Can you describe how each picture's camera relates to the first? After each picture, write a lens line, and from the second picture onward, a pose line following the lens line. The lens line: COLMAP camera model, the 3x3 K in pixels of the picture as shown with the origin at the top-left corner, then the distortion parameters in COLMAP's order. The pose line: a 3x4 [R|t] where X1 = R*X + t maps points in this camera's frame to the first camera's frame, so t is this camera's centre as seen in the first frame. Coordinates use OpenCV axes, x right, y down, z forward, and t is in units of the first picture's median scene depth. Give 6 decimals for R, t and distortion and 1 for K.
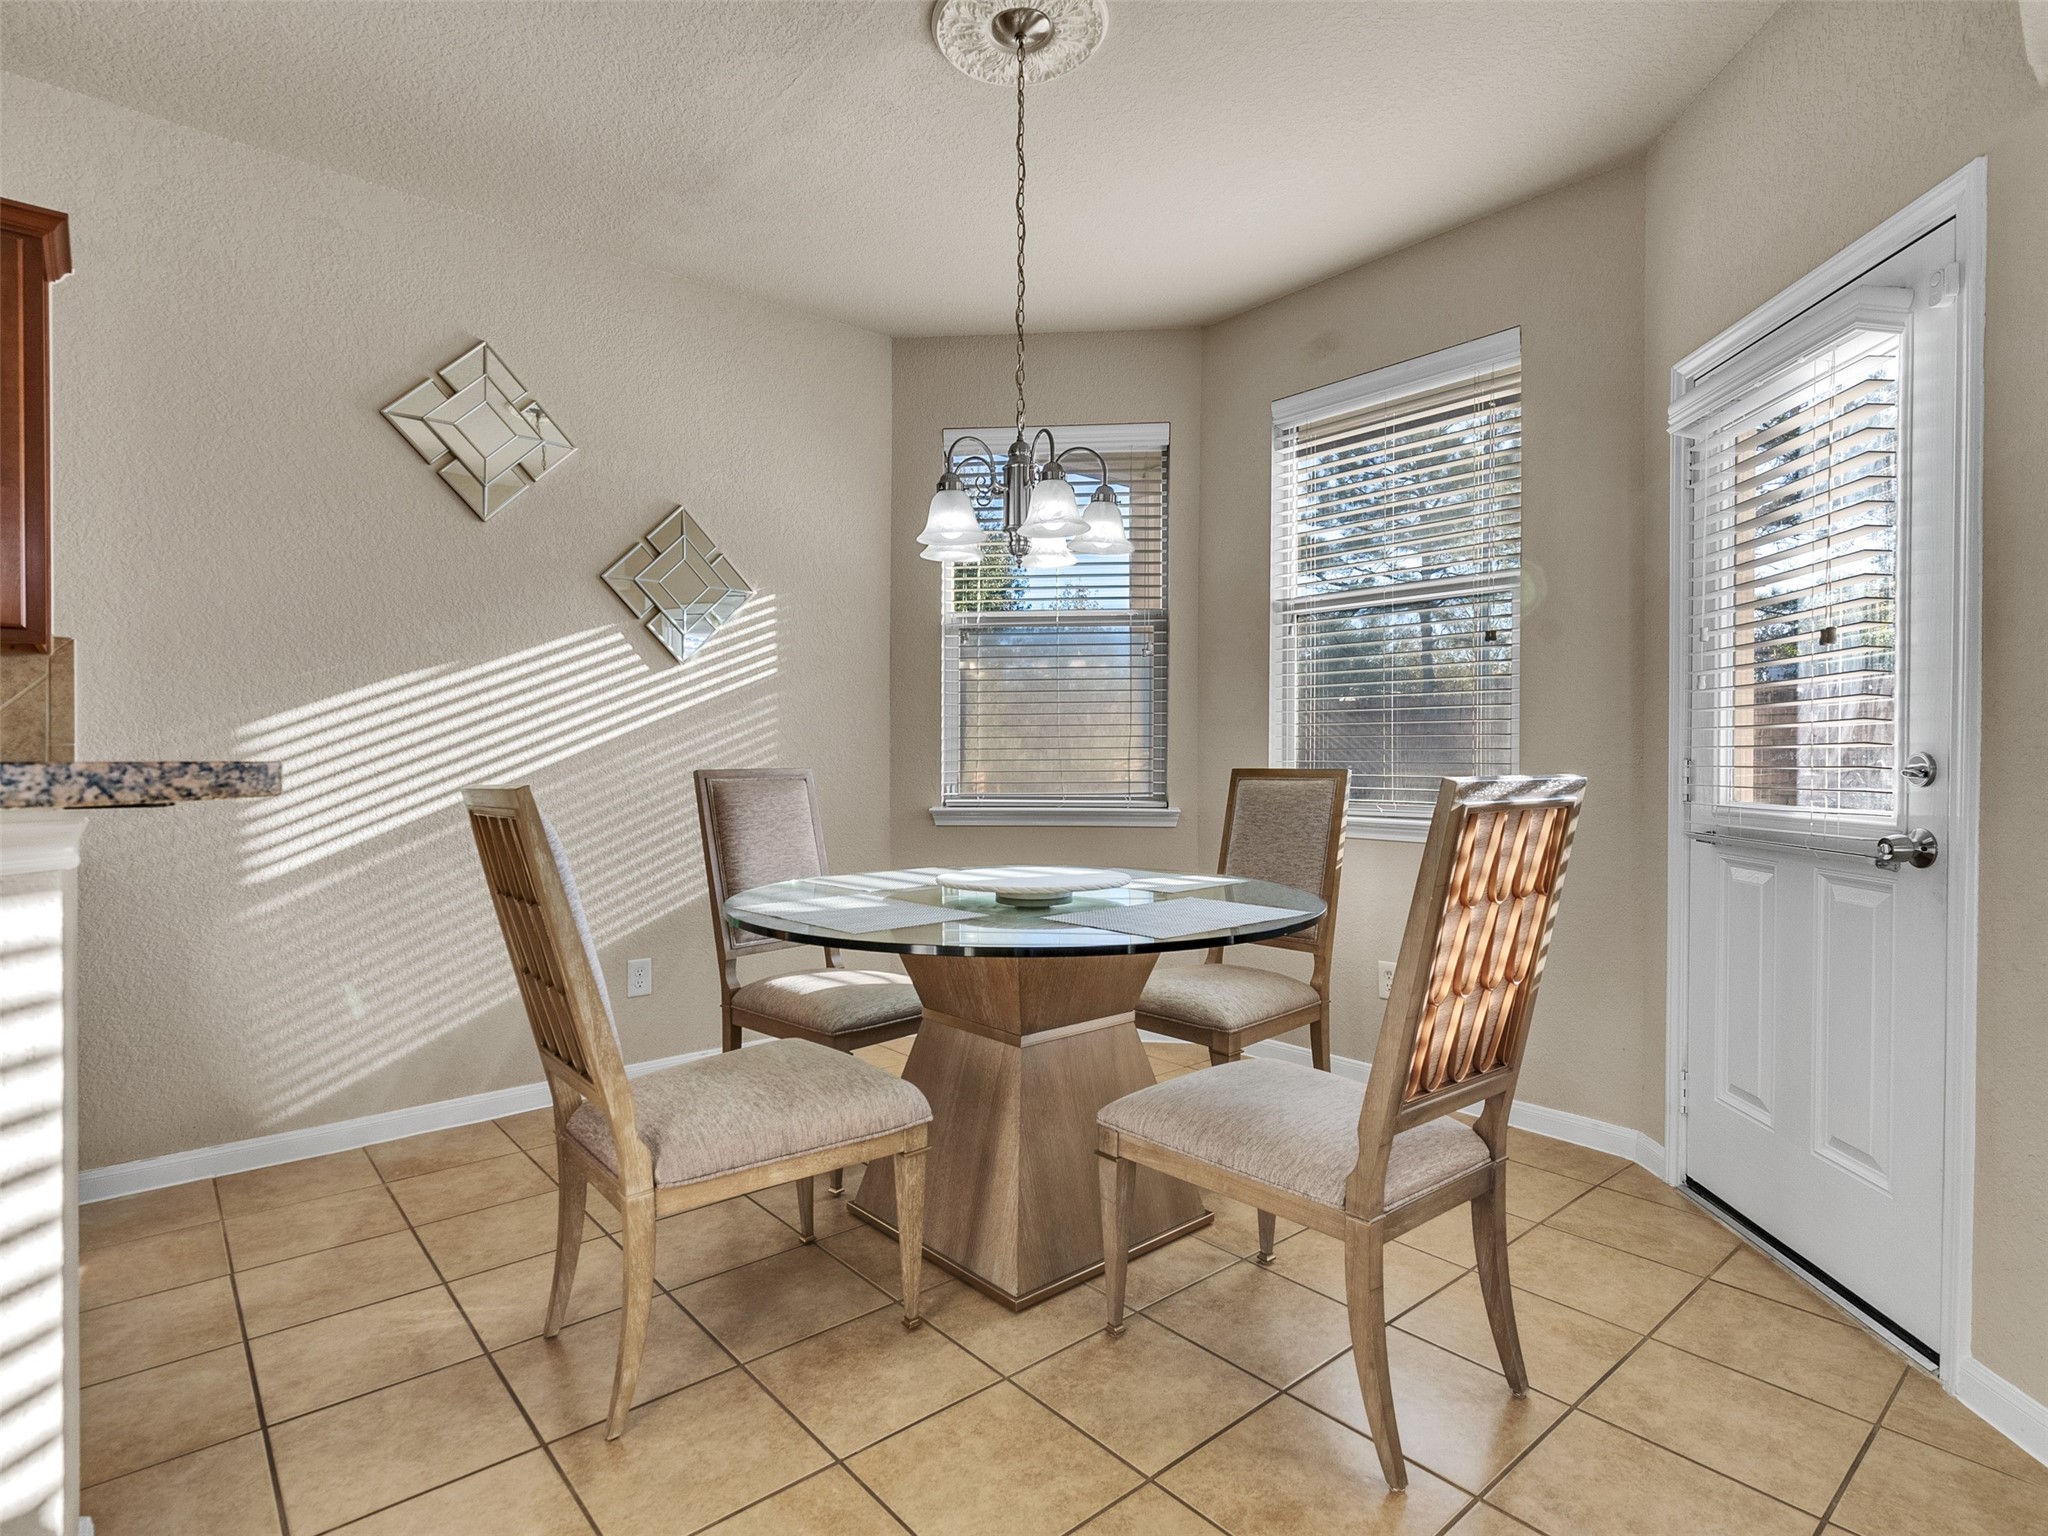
lens RADIAL K [[1040.8, 0, 1024.4], [0, 1040.8, 765.1], [0, 0, 1]] dist [0.000031, -0.000004]
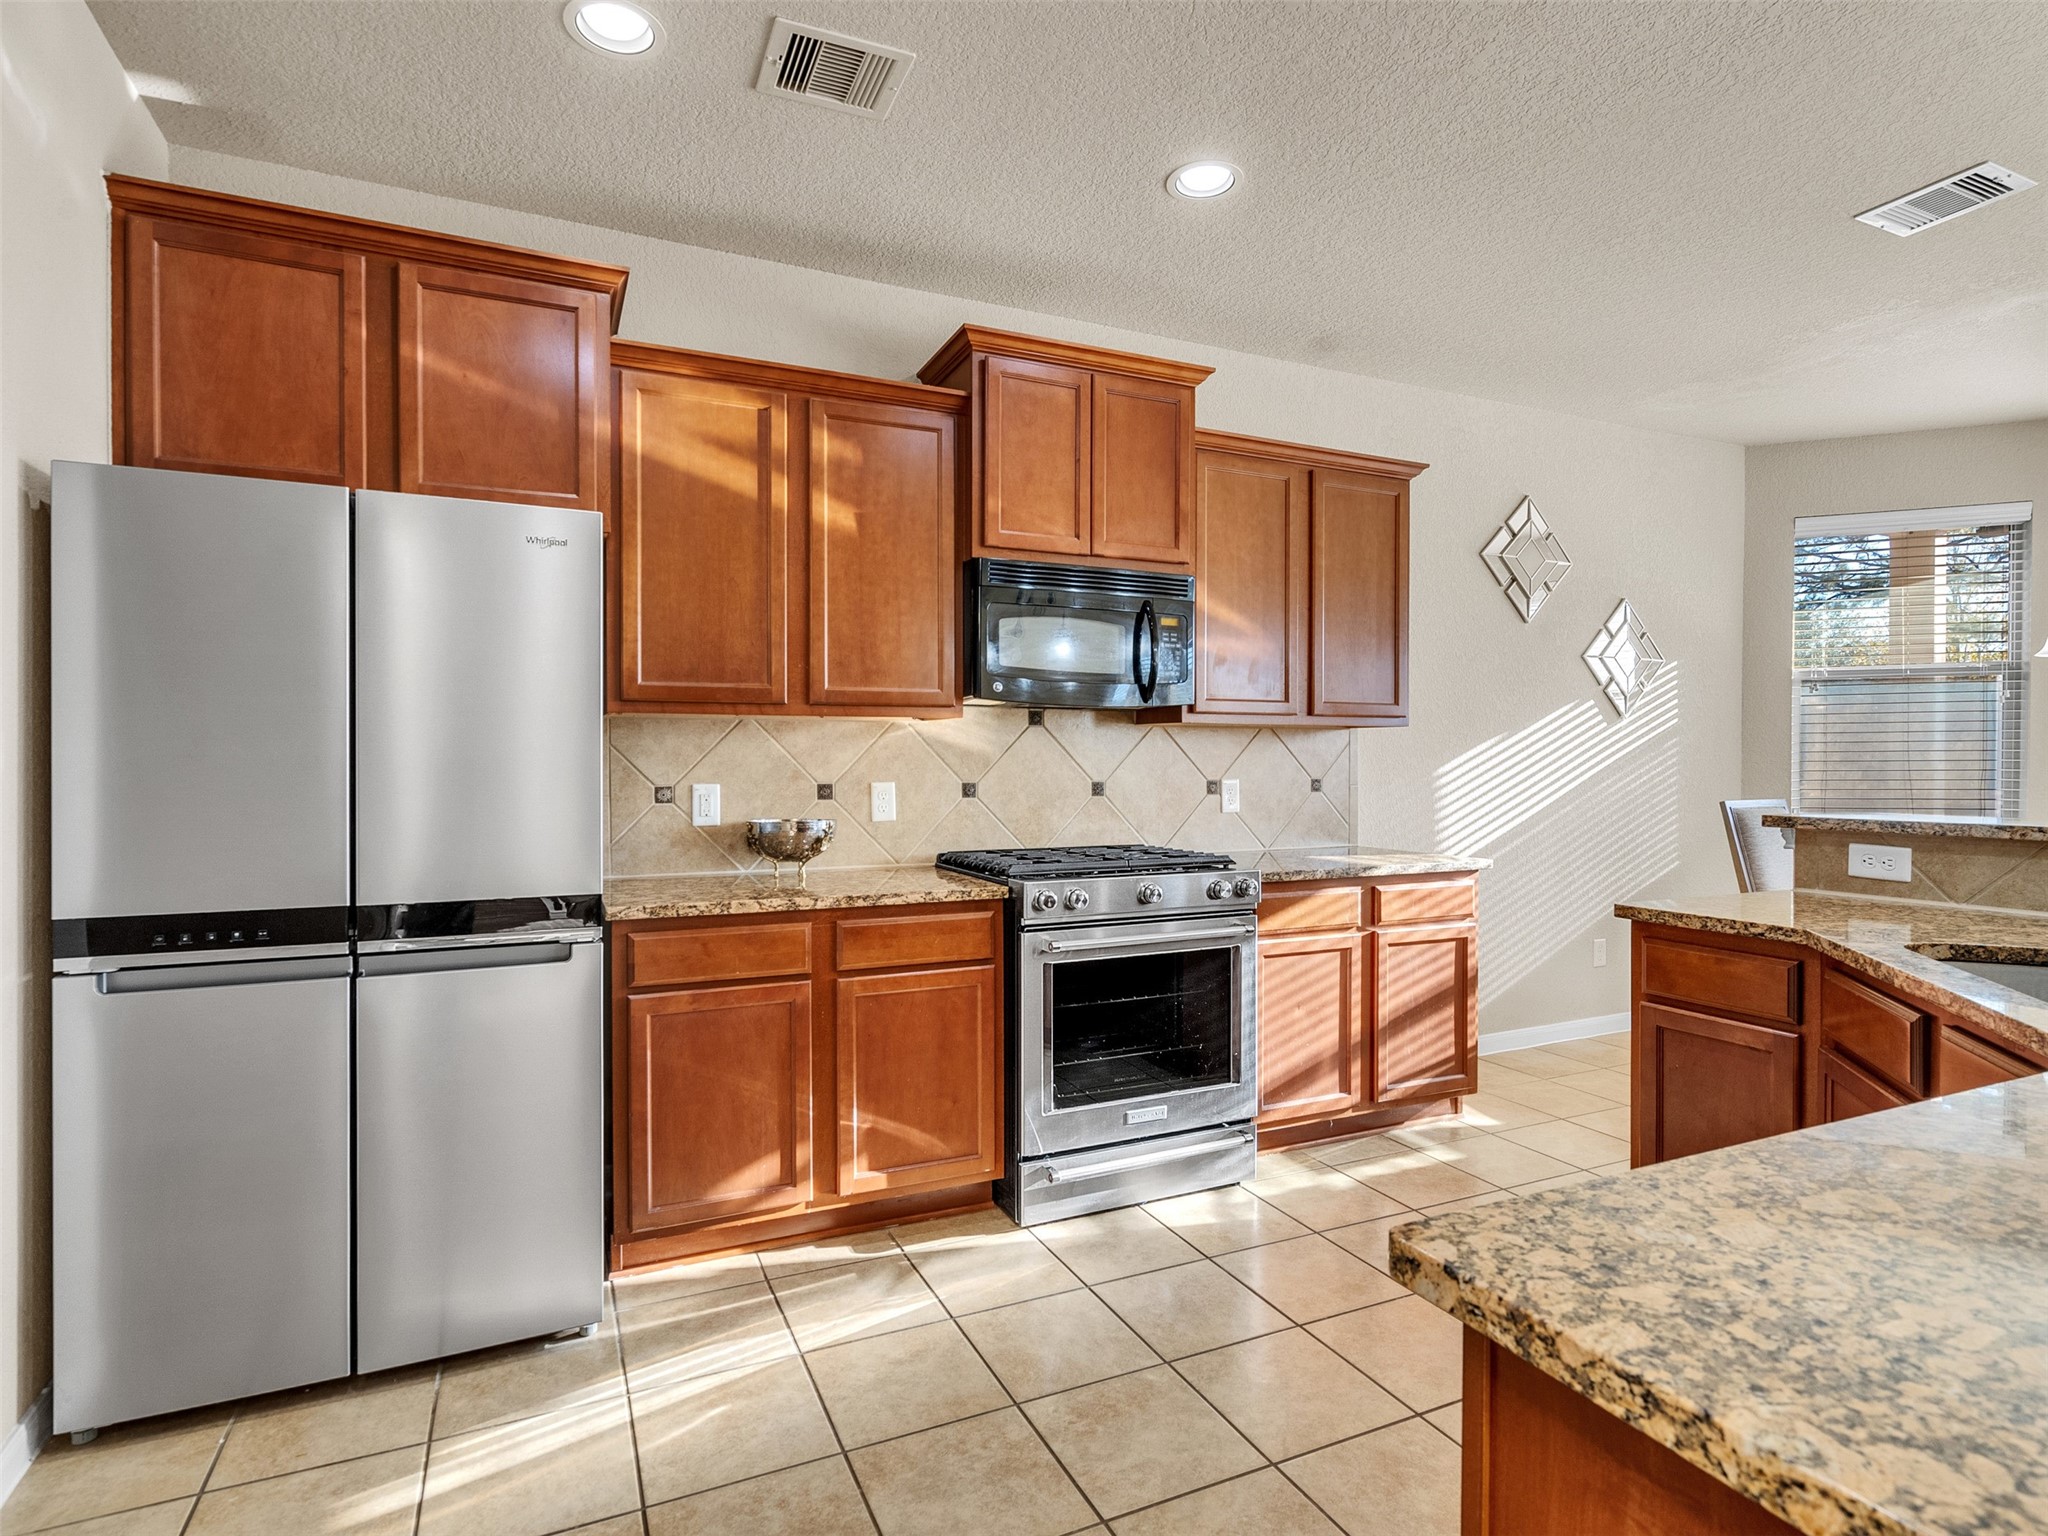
lens RADIAL K [[1040.8, 0, 1019.4], [0, 1040.8, 773.3], [0, 0, 1]] dist [0.000031, -0.000004]
pose [[0.957999, 0.000146, -0.286770, -0.654007], [-0.000599, 0.999999, -0.001493, -0.023416], [0.286770, 0.001602, 0.957998, -0.472278]]
